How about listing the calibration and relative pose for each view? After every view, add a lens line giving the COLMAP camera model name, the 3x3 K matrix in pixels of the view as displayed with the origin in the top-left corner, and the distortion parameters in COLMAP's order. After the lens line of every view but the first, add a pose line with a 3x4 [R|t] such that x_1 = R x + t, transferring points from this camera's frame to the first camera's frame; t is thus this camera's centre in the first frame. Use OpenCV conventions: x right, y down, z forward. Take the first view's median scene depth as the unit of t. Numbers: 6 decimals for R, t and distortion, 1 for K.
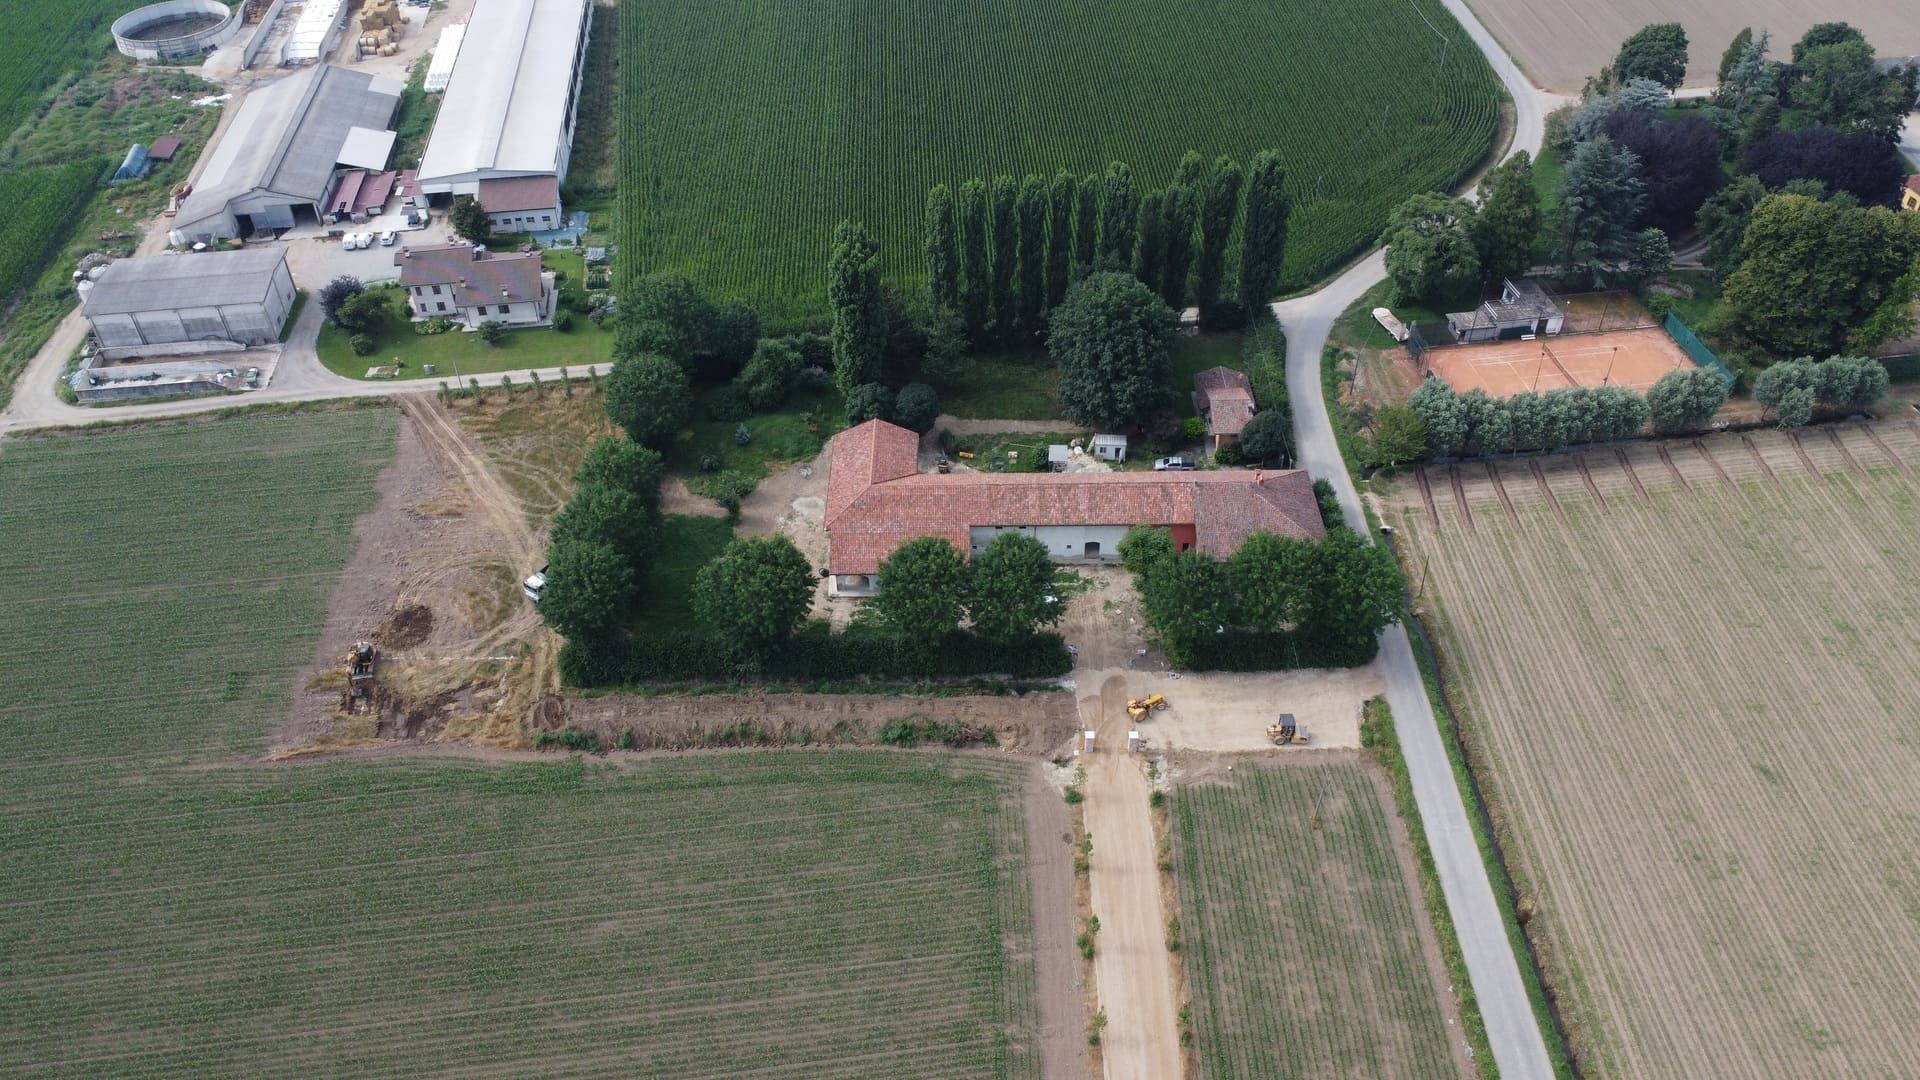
lens RADIAL K [[1433.6, 0, 960.0], [0, 1433.6, 540.0], [0, 0, 1]] dist [0.001494, -0.001007]
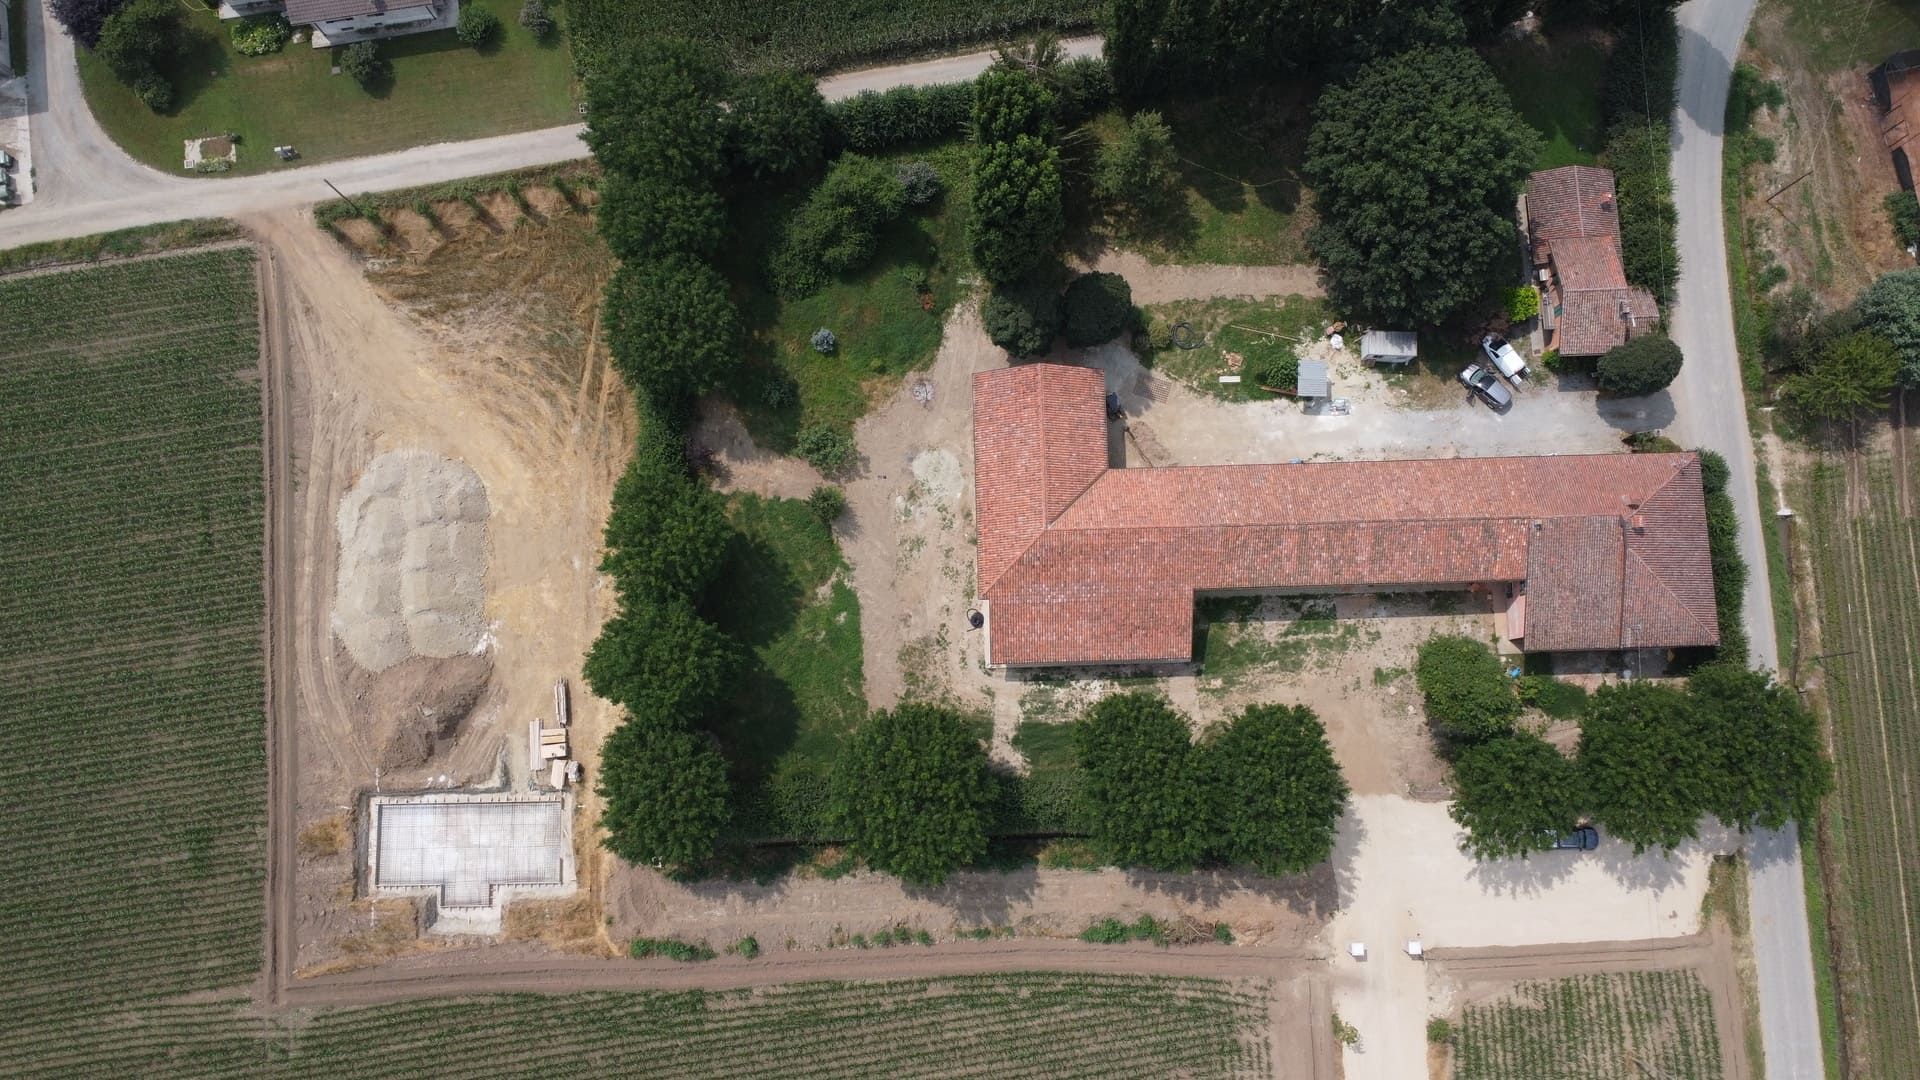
lens RADIAL K [[1433.6, 0, 960.0], [0, 1433.6, 540.0], [0, 0, 1]] dist [0.001494, -0.001007]
pose [[0.999548, -0.027216, 0.012752, -0.100784], [0.012332, 0.758283, 0.651809, -0.425501], [-0.027409, -0.651357, 0.758276, 0.453487]]
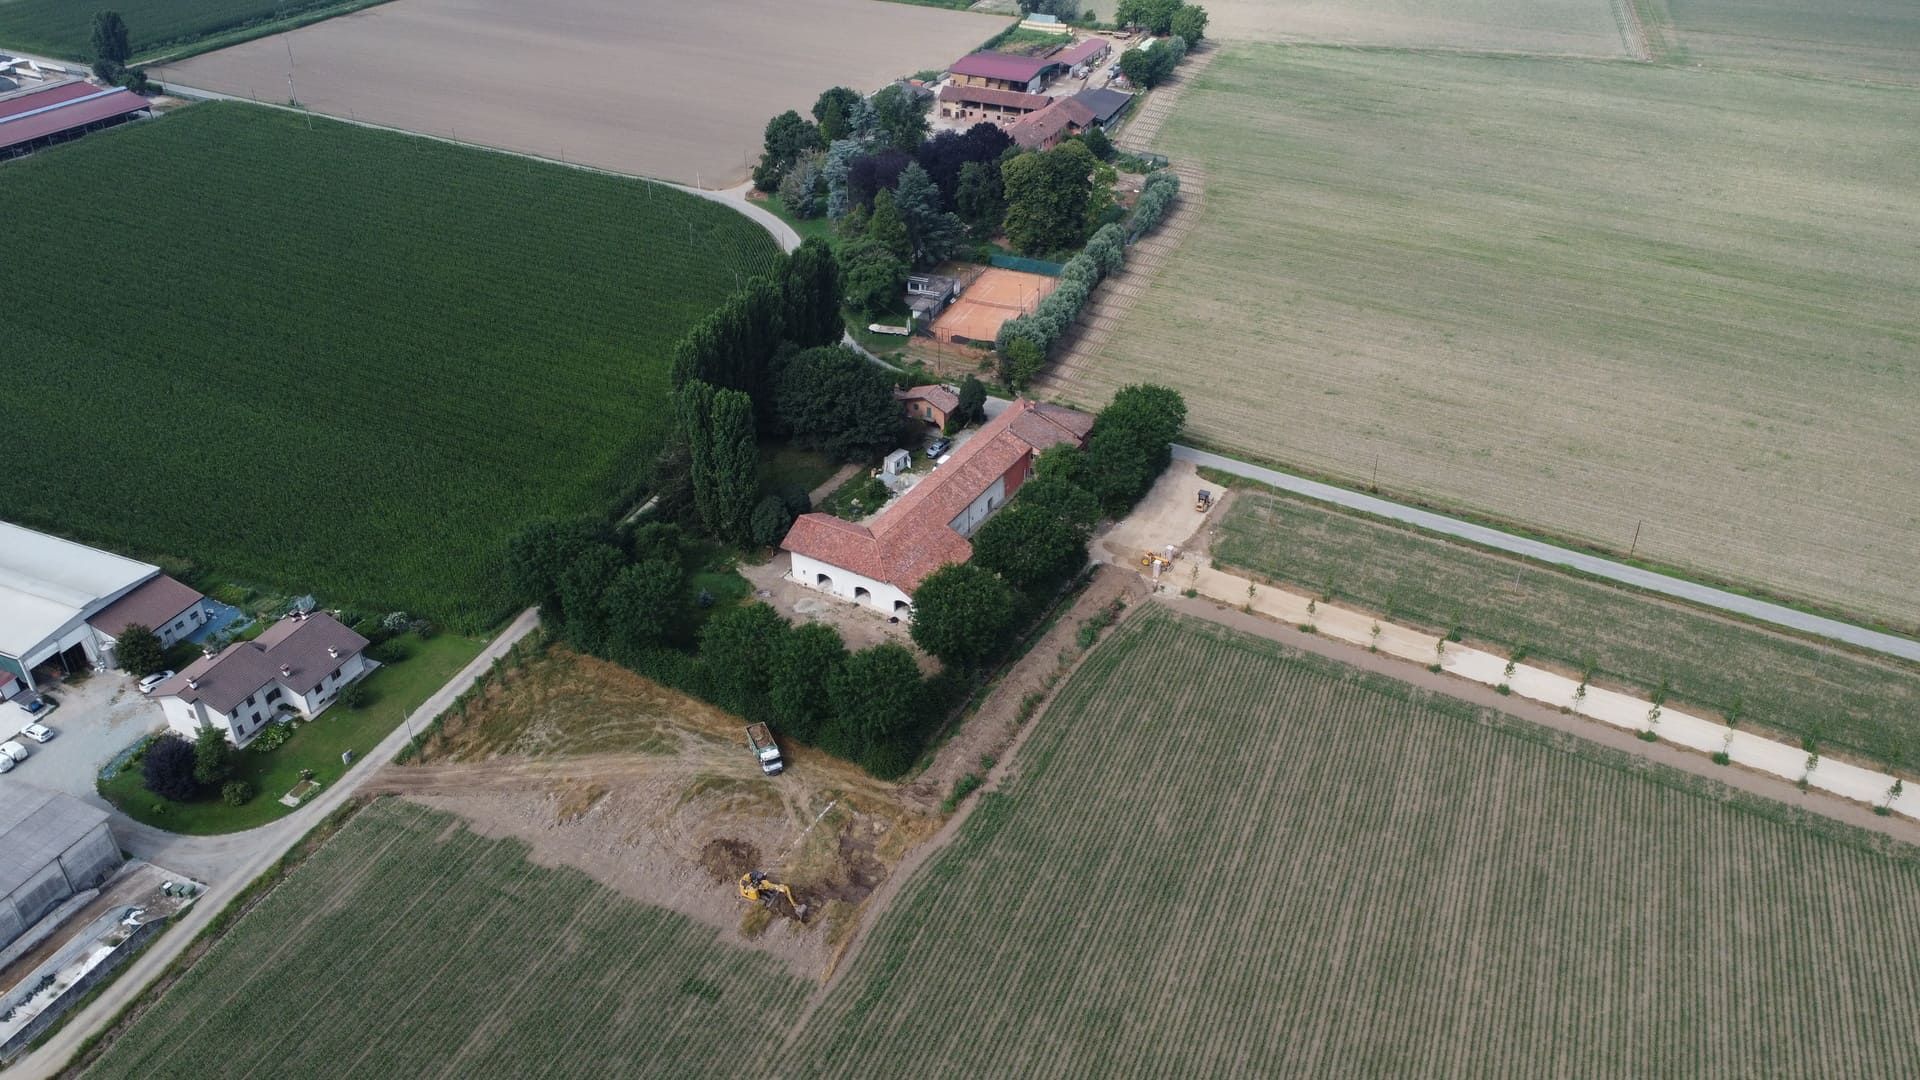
lens RADIAL K [[1434.7, 0, 956.8], [0, 1434.7, 545.3], [0, 0, 1]] dist [-0.001250, 0.011525]
pose [[0.504759, -0.466551, 0.726325, -0.826216], [0.564998, 0.814681, 0.130661, -0.140160], [-0.652684, 0.344420, 0.674818, 0.131823]]
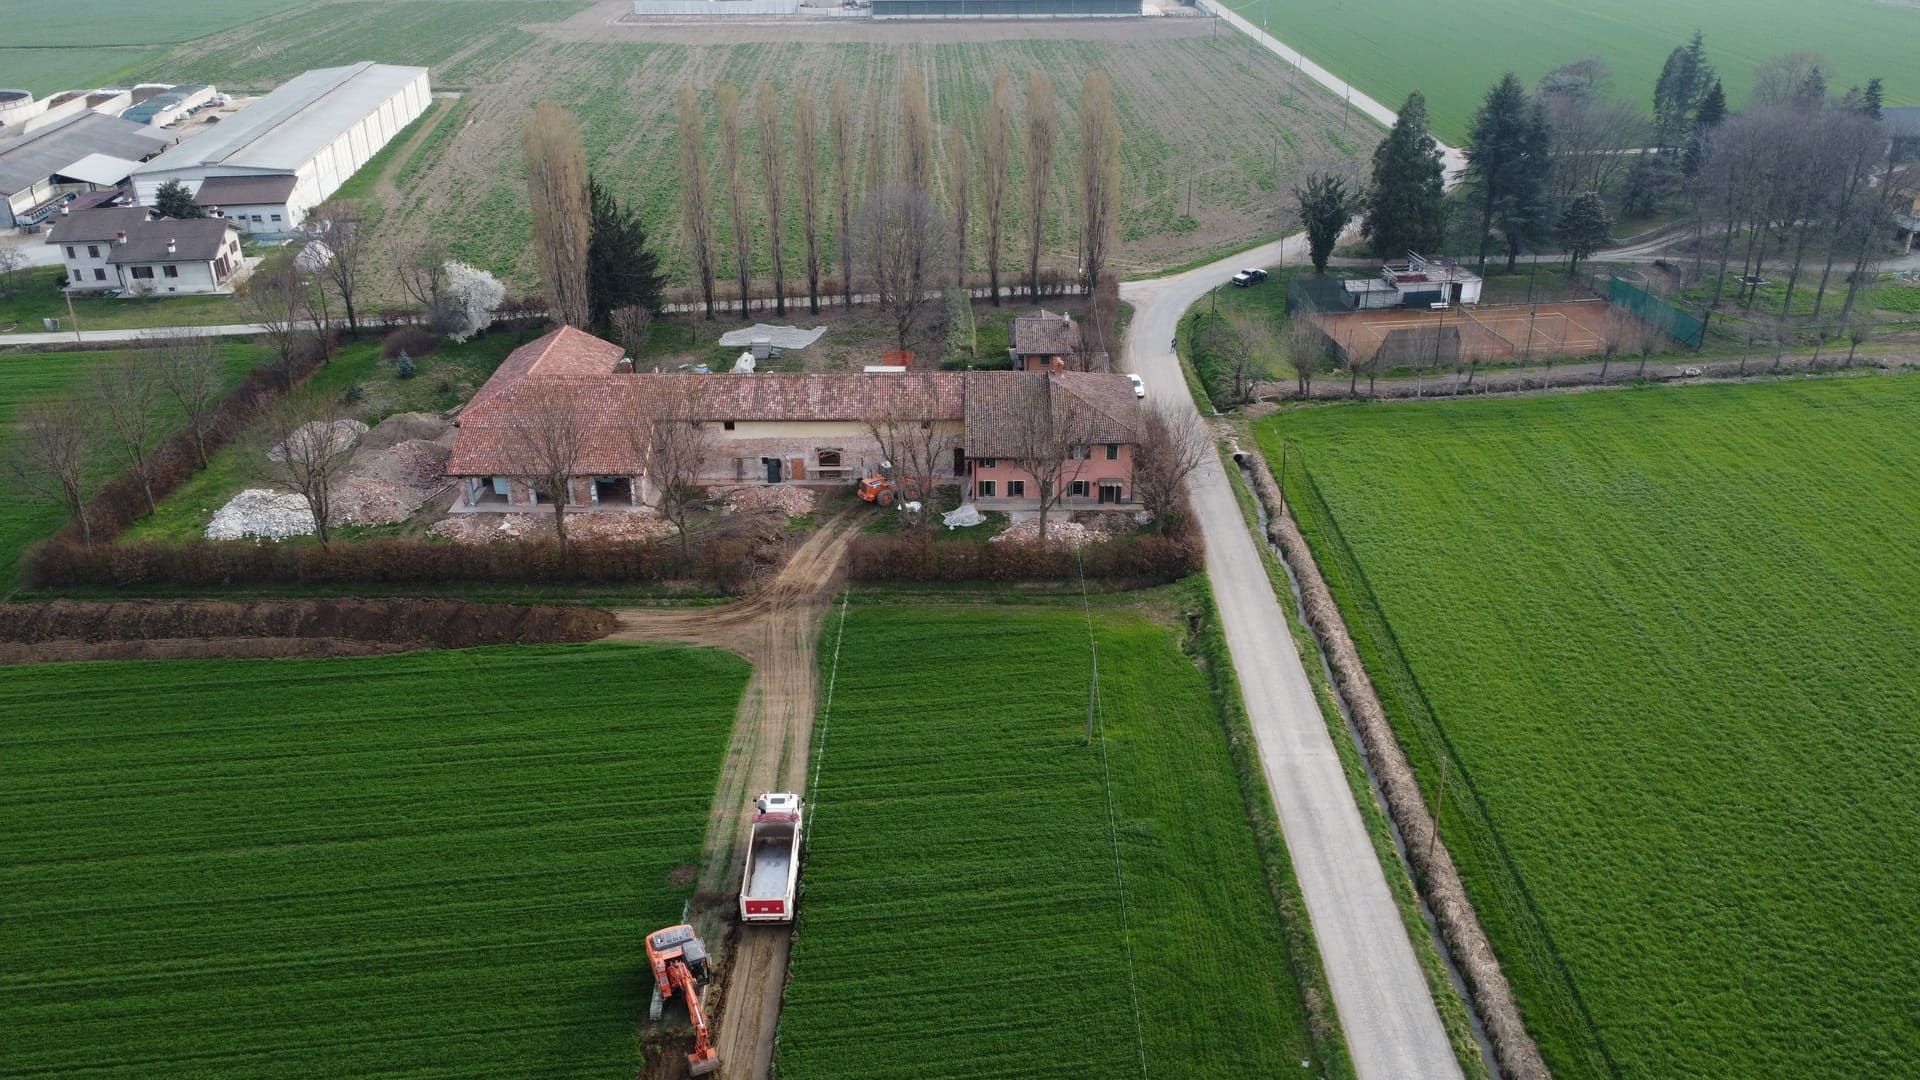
lens RADIAL K [[1433.6, 0, 960.0], [0, 1433.6, 540.0], [0, 0, 1]] dist [0.001494, -0.001007]
pose [[0.999943, 0.009986, -0.003837, 0.148106], [-0.010623, 0.969391, -0.245292, 0.201910], [0.001270, 0.245318, 0.969442, 0.285631]]
